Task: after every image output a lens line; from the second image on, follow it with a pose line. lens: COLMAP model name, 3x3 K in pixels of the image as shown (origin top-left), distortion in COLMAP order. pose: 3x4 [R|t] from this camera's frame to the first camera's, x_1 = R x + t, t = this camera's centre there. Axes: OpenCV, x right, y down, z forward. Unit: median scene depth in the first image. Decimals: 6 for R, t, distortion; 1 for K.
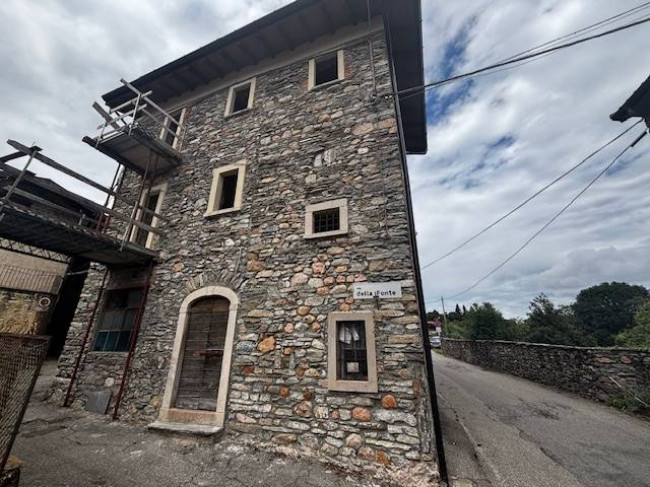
lens RADIAL K [[262.4, 0, 325.0], [0, 262.4, 243.5], [0, 0, 1]] dist [0.000261, 0.000151]
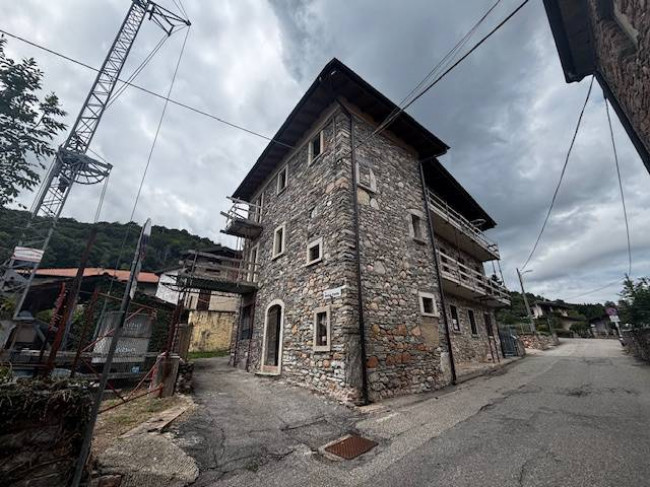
lens RADIAL K [[258.6, 0, 325.0], [0, 258.6, 243.5], [0, 0, 1]] dist [0.000878, -0.000135]
pose [[0.840758, -0.212006, -0.498176, 0.976565], [0.203084, 0.976451, -0.072804, -0.016960], [0.501880, -0.039961, 0.864014, -0.402388]]
